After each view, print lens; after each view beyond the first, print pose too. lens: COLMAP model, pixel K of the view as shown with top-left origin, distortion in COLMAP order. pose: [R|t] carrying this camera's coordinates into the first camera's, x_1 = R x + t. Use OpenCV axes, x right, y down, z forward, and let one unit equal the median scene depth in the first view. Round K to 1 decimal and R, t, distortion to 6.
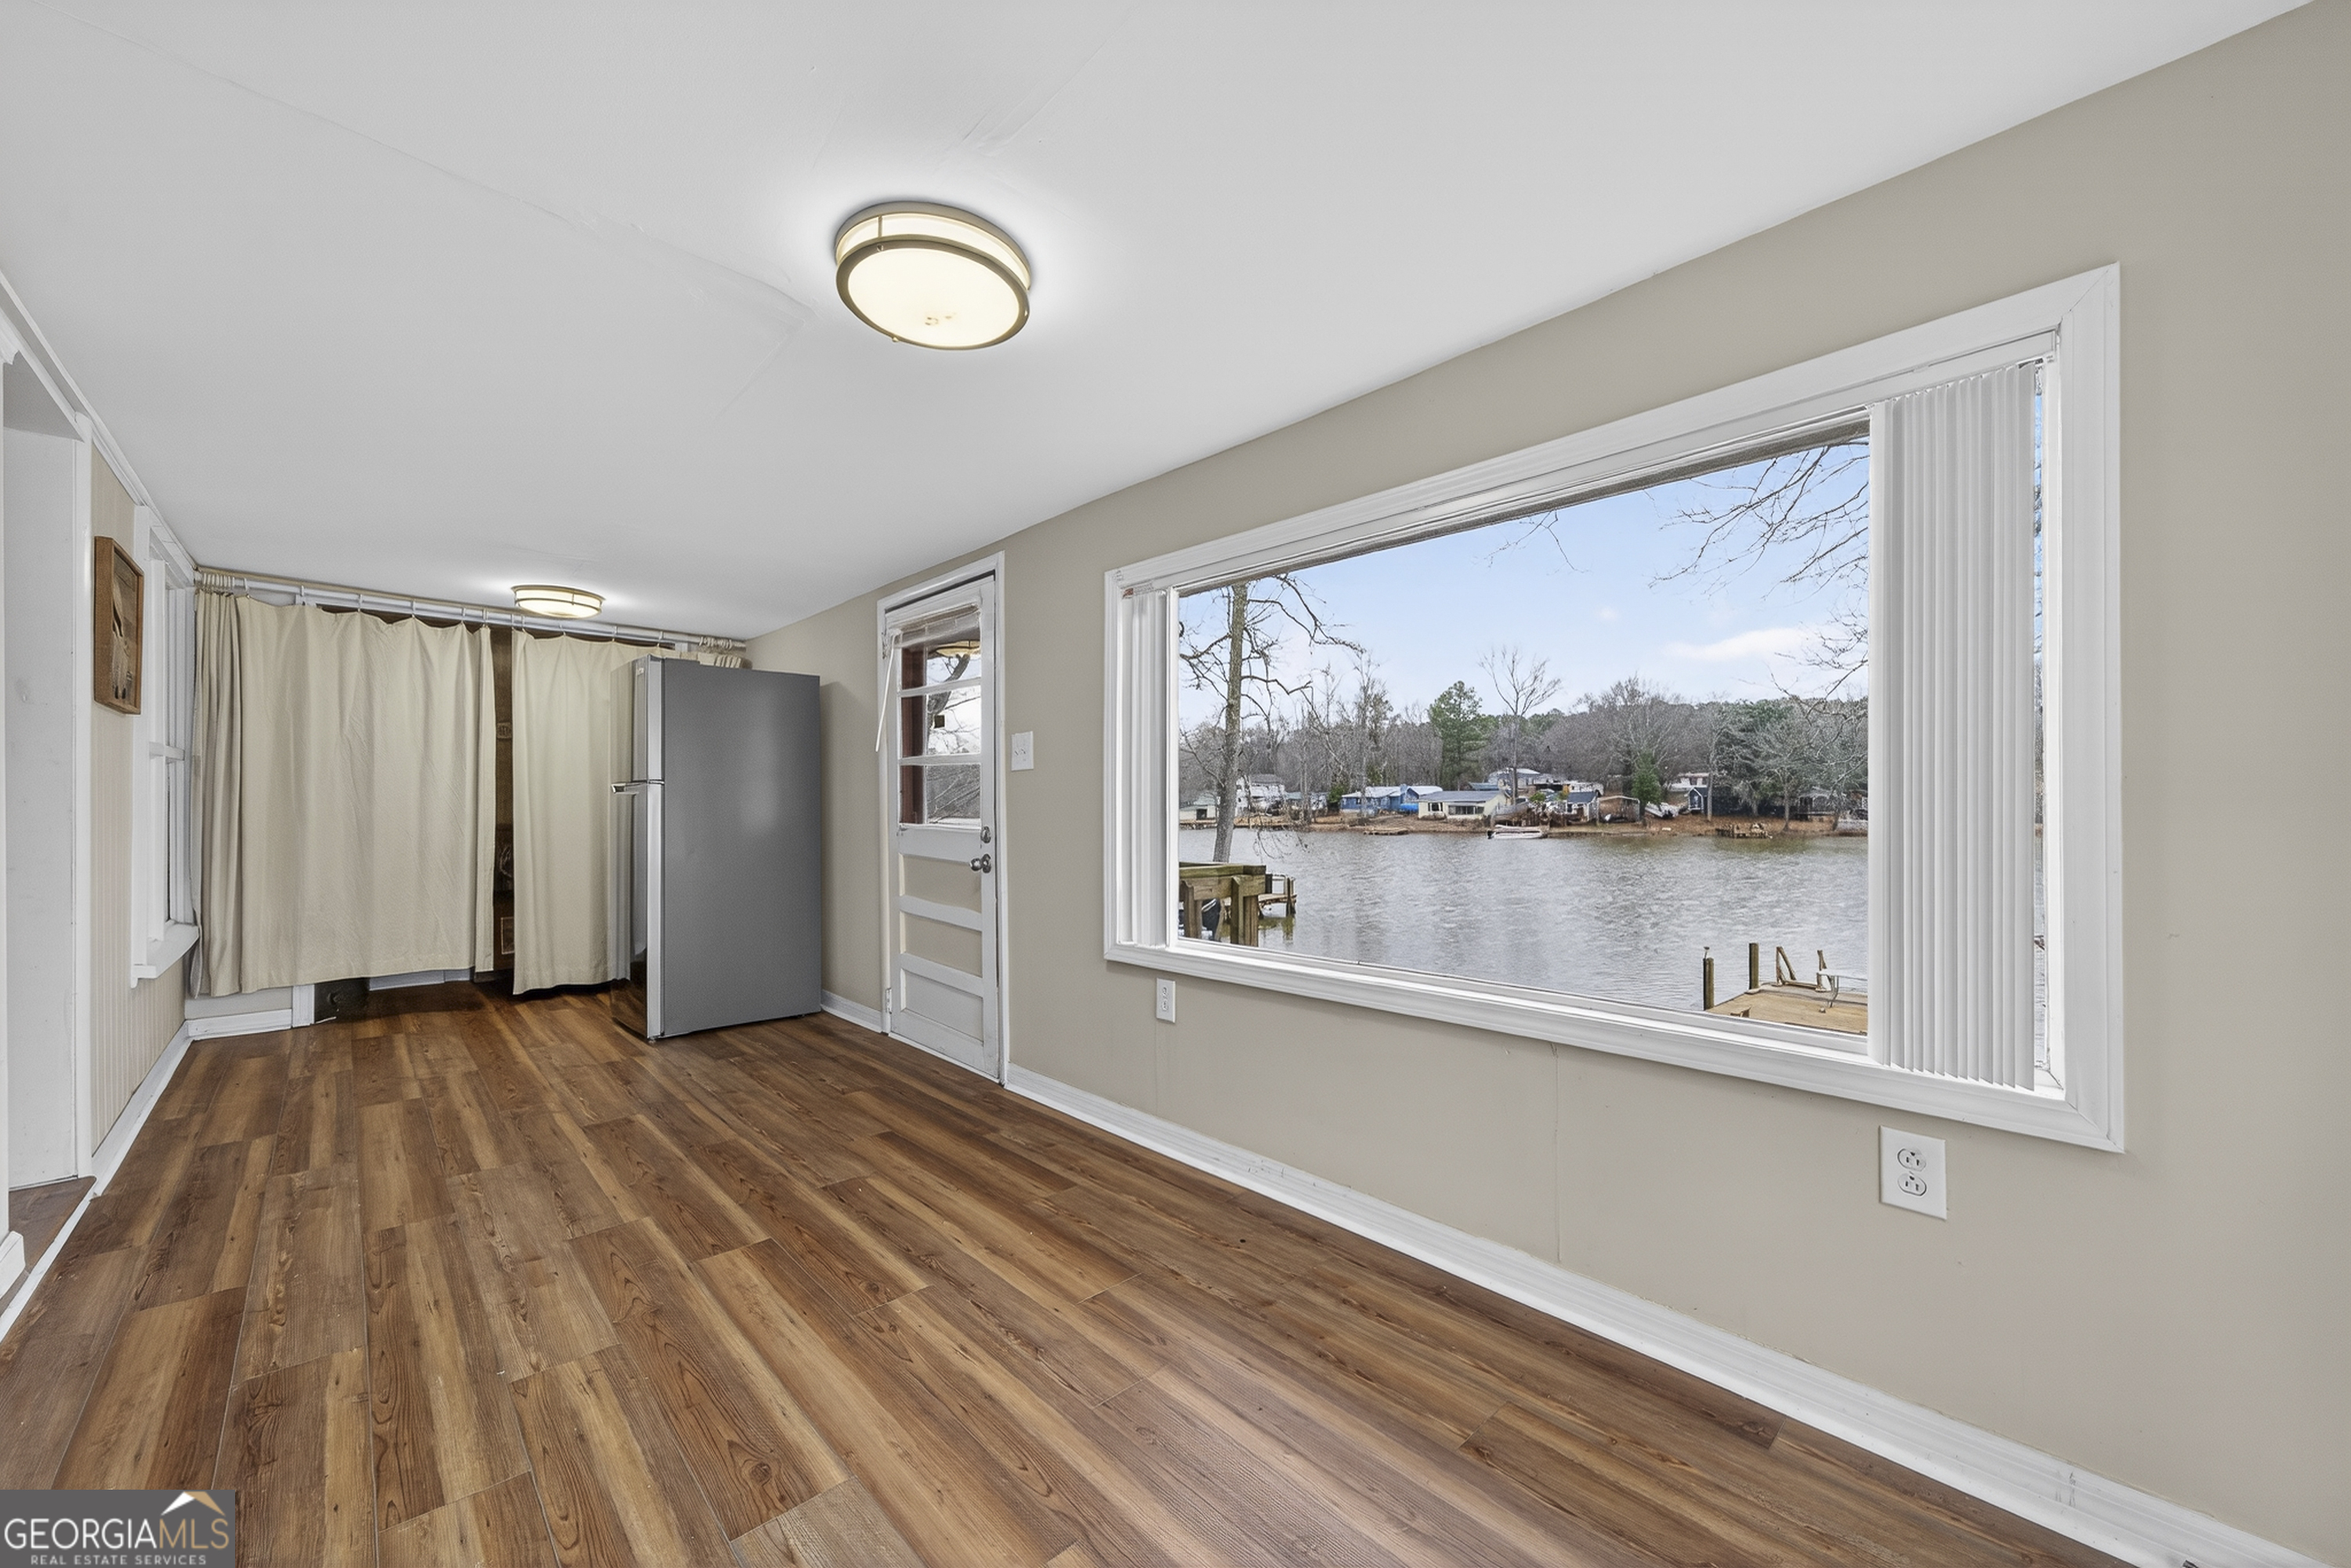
lens RADIAL K [[893.9, 0, 1179.7], [0, 893.9, 799.2], [0, 0, 1]] dist [-0.008163, 0.003876]
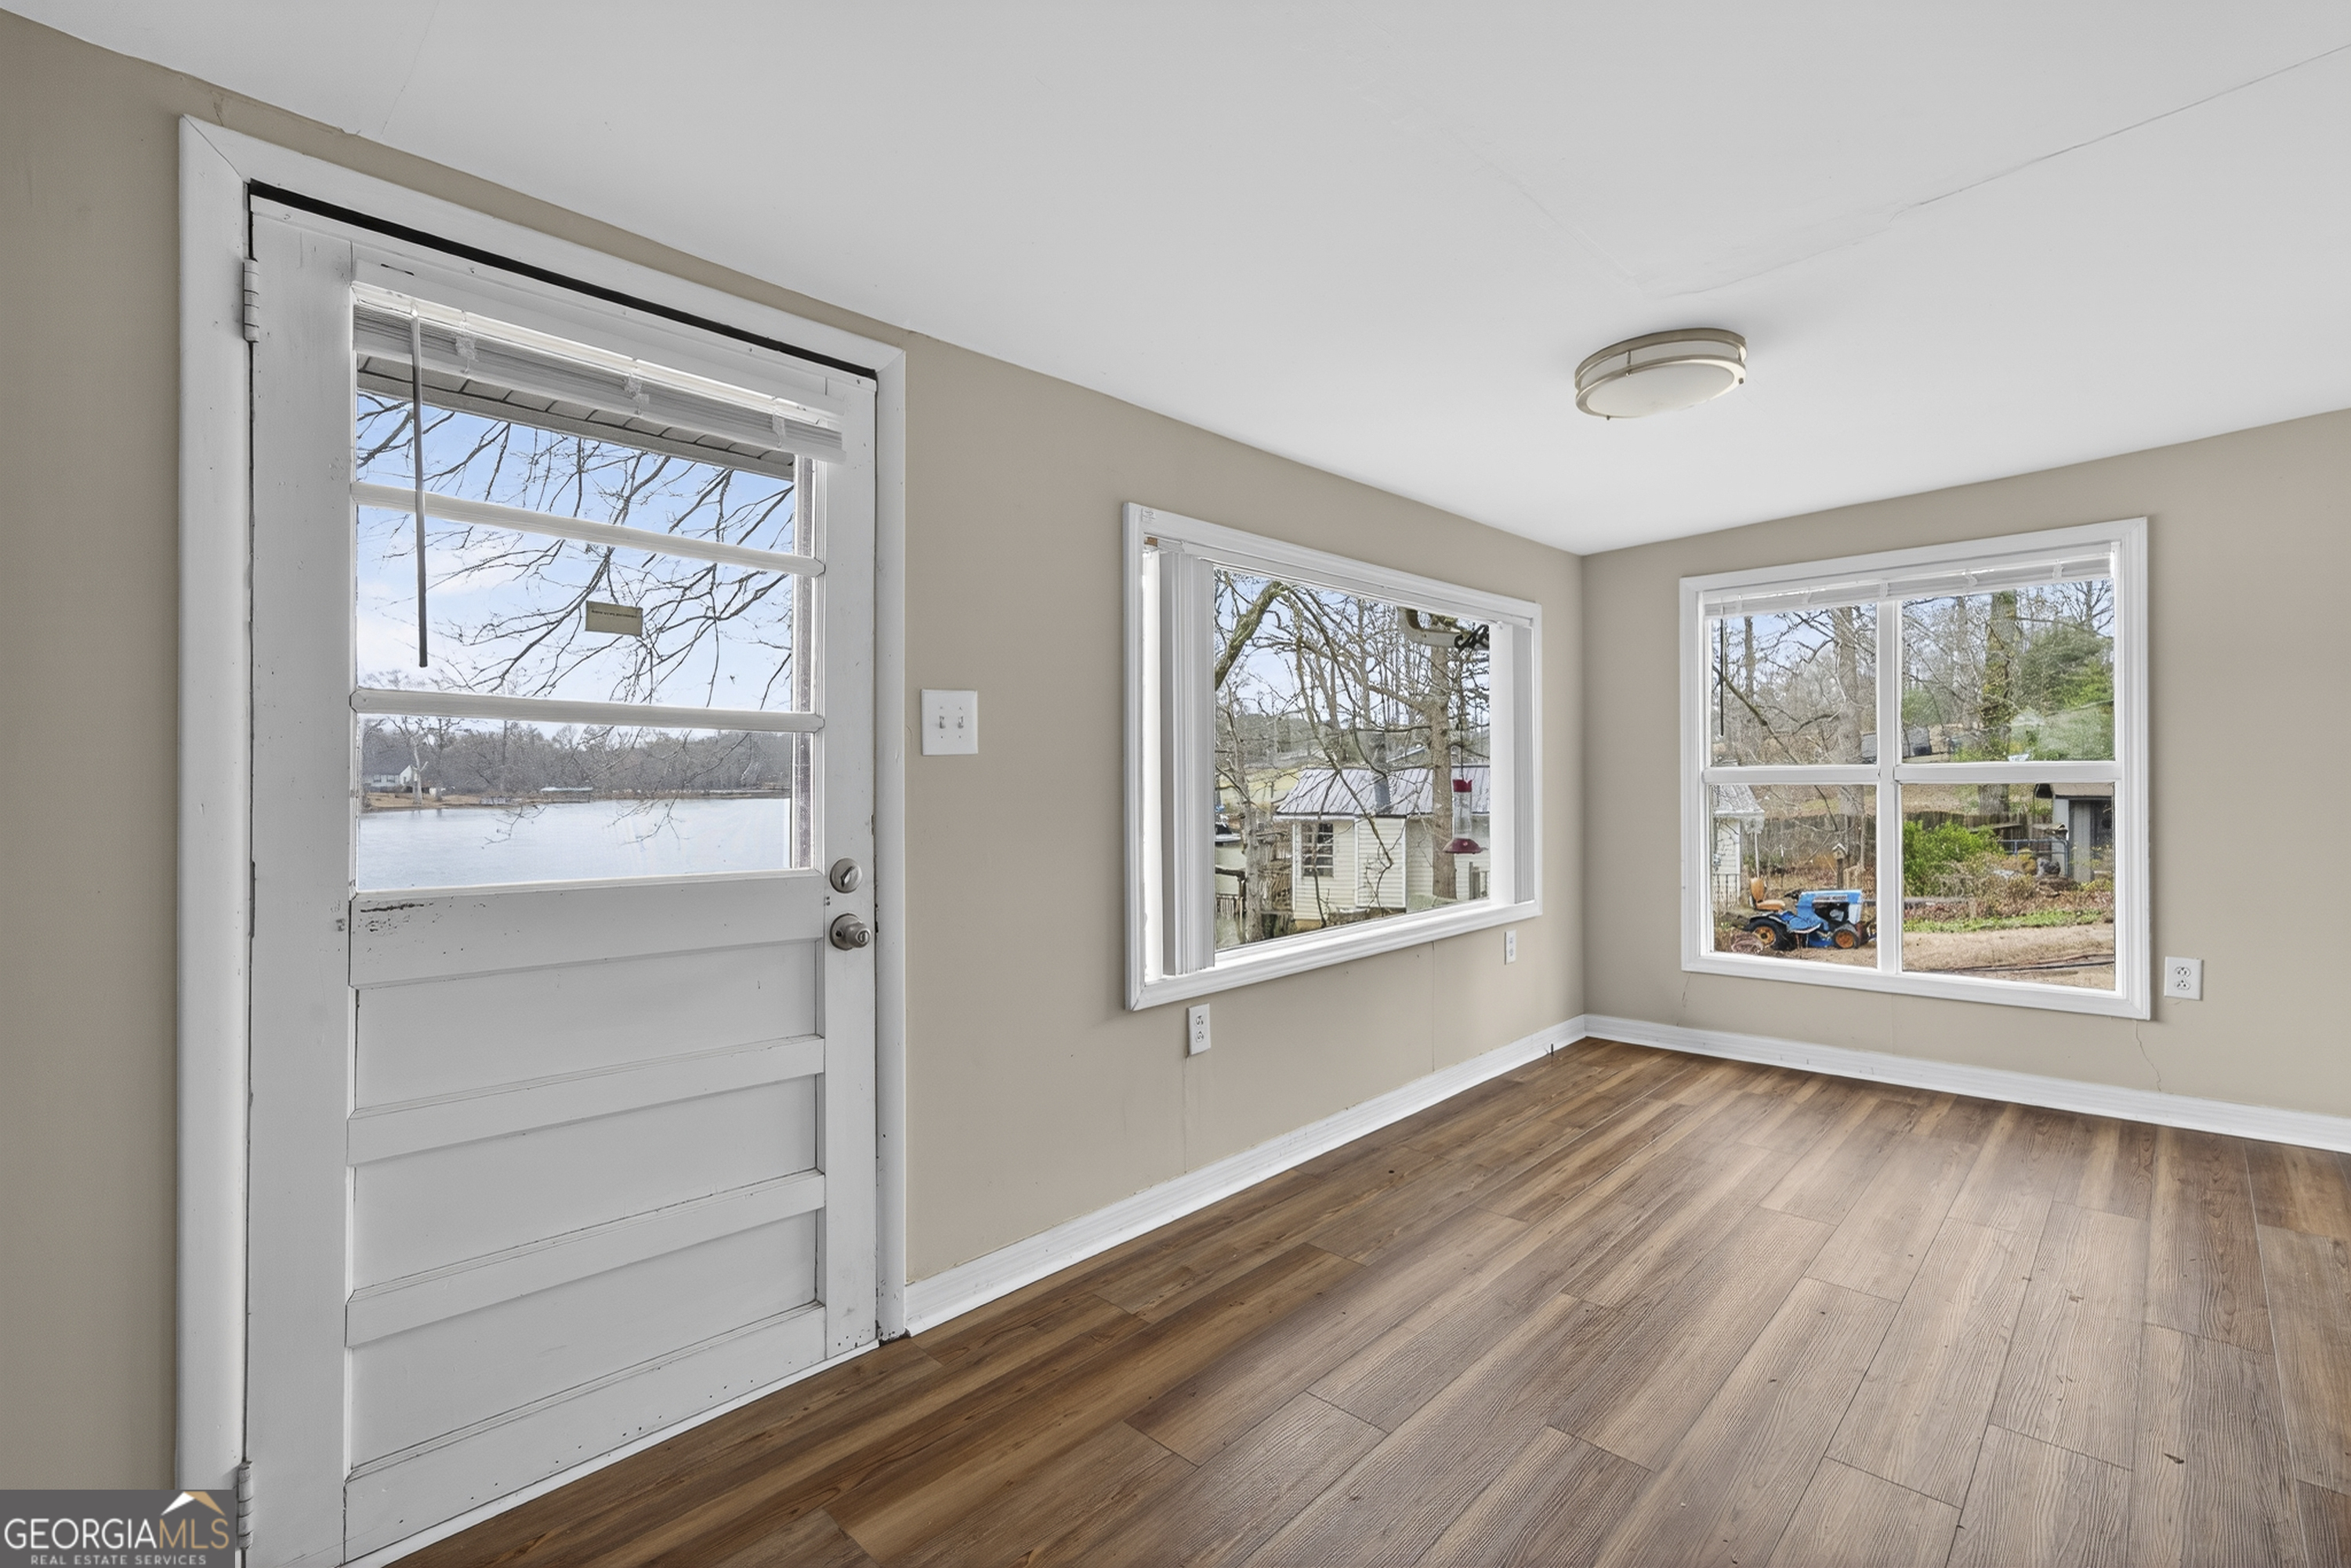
lens RADIAL K [[1043.0, 0, 1163.6], [0, 1043.0, 770.9], [0, 0, 1]] dist [0.001547, 0.001325]
pose [[-0.038505, 0.009245, 0.999216, -1.042764], [0.004657, 0.999948, -0.009072, -0.018458], [-0.999248, 0.004304, -0.038546, 1.083923]]
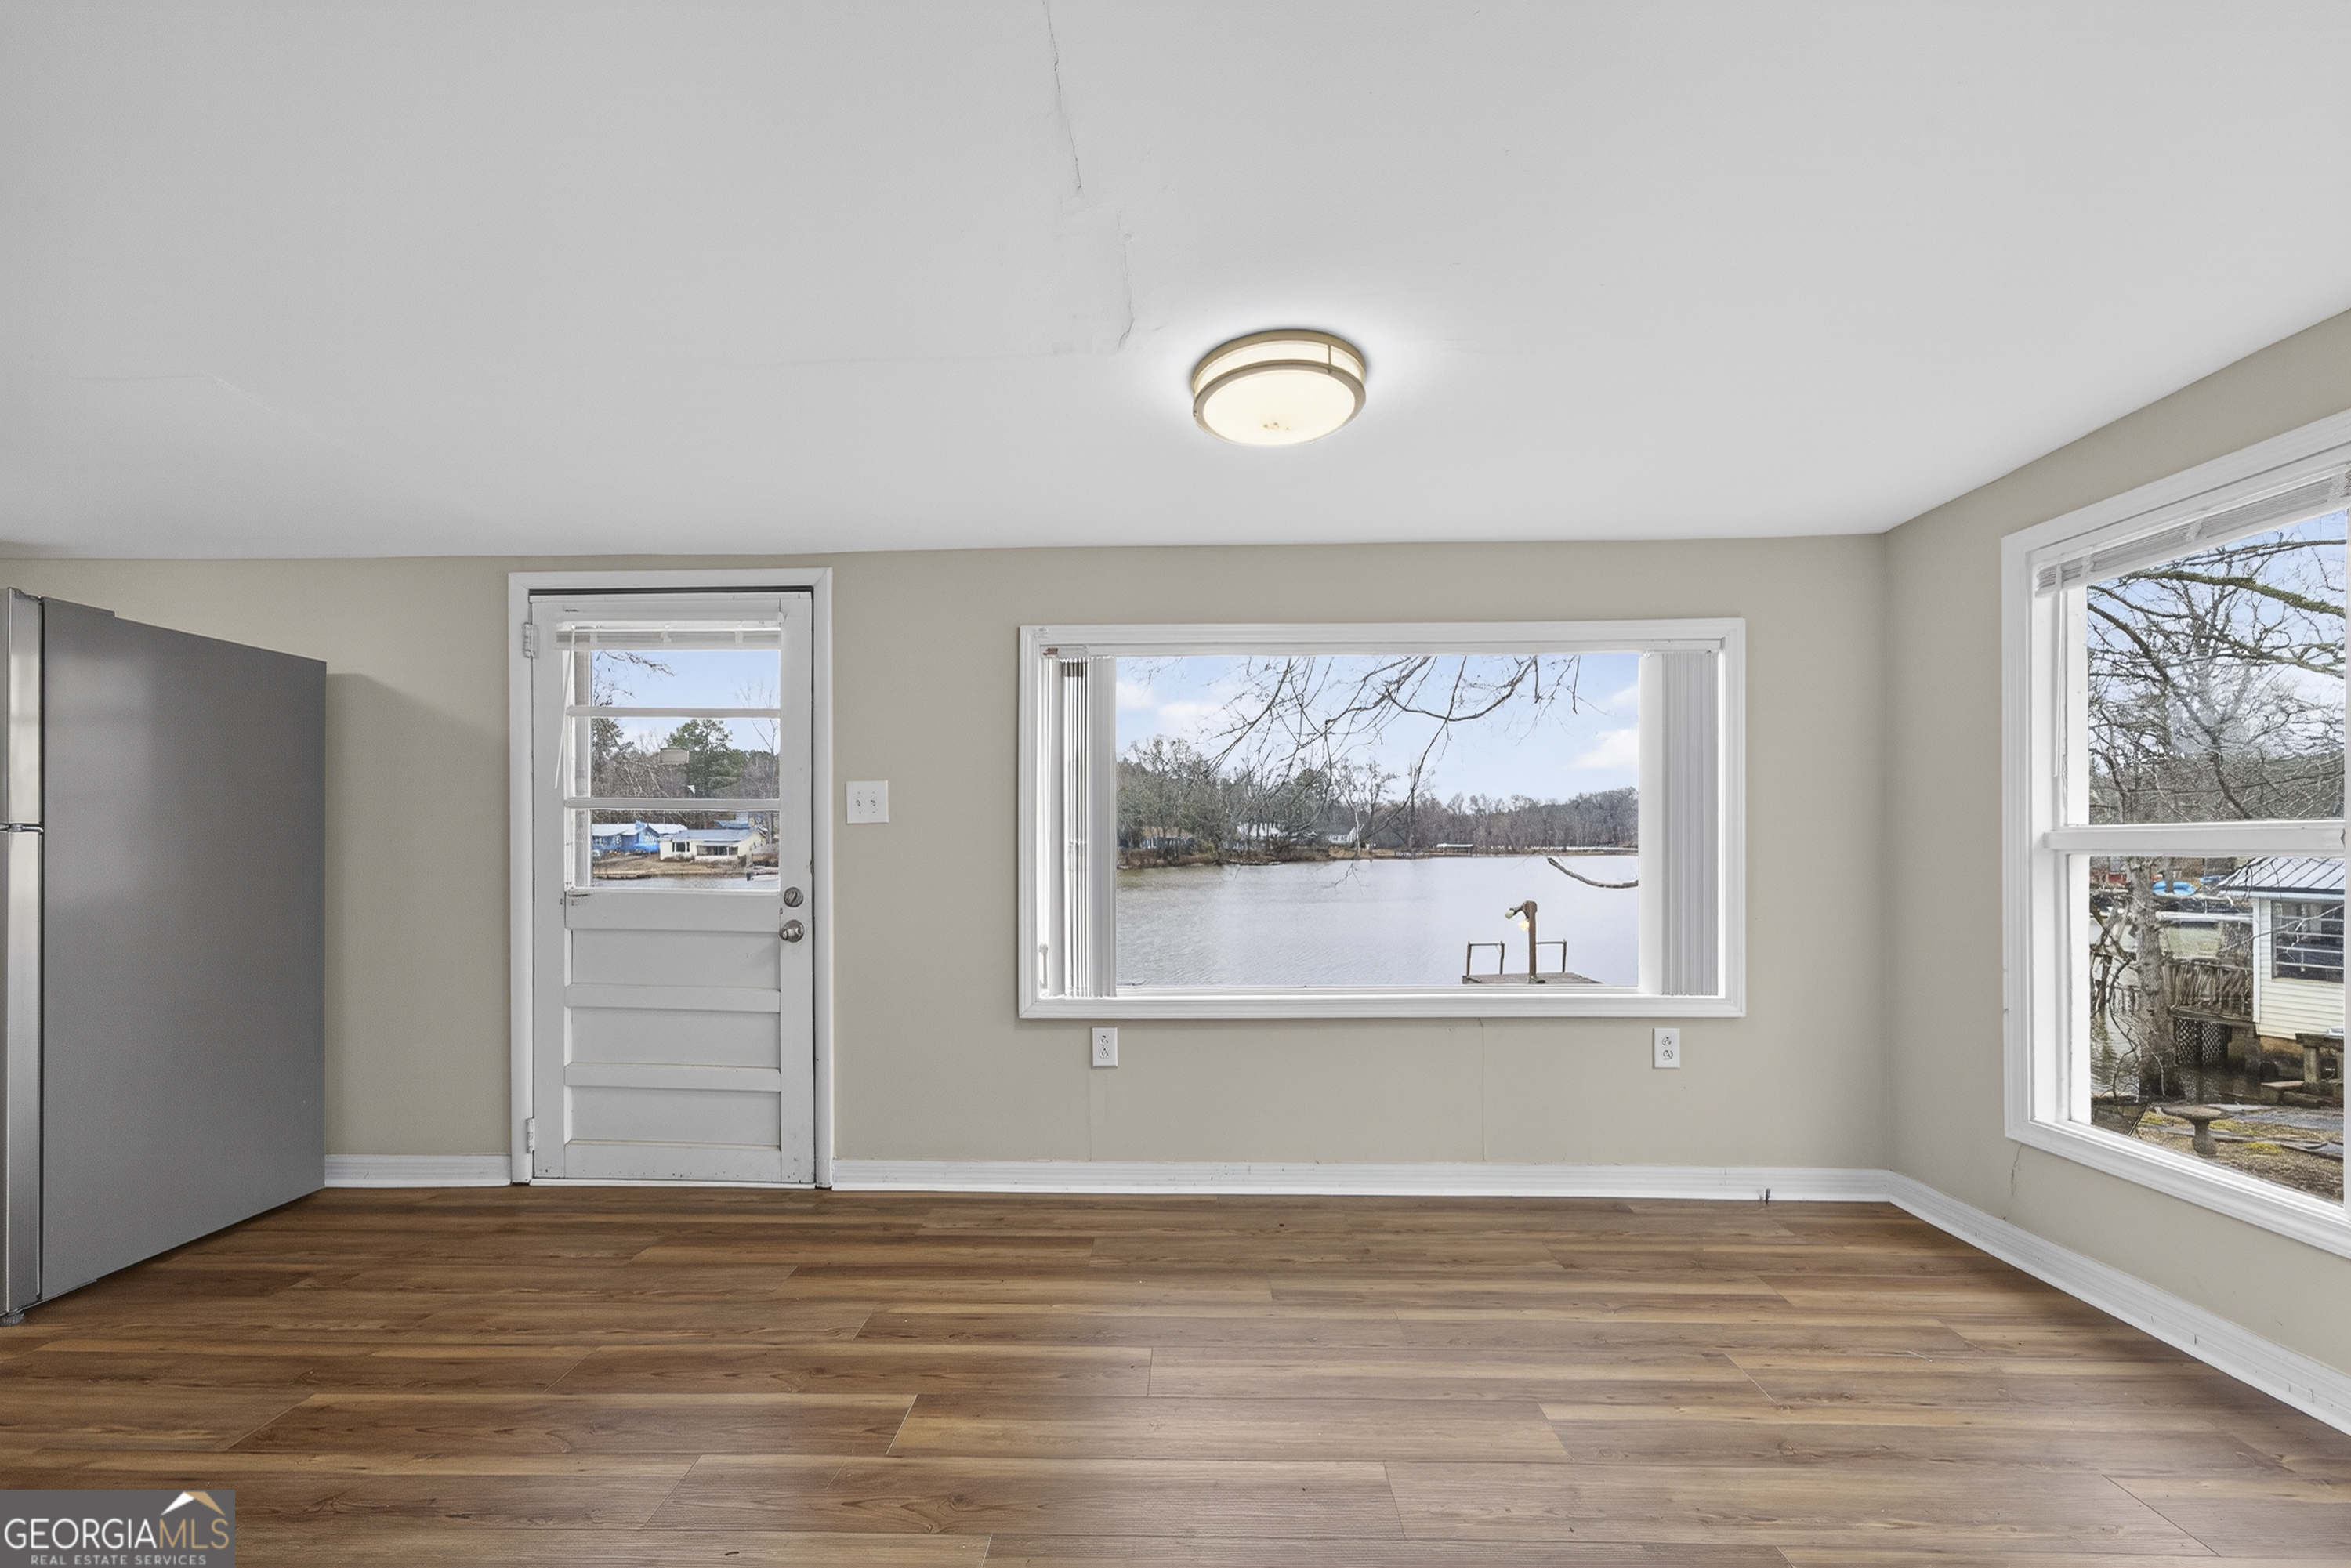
lens RADIAL K [[893.9, 0, 1173.8], [0, 893.9, 841.5], [0, 0, 1]] dist [-0.008163, 0.003876]
pose [[0.708091, 0.000754, 0.706121, -0.710785], [-0.002471, 0.999996, 0.001410, -0.020039], [-0.706117, -0.002744, 0.708090, 0.199392]]
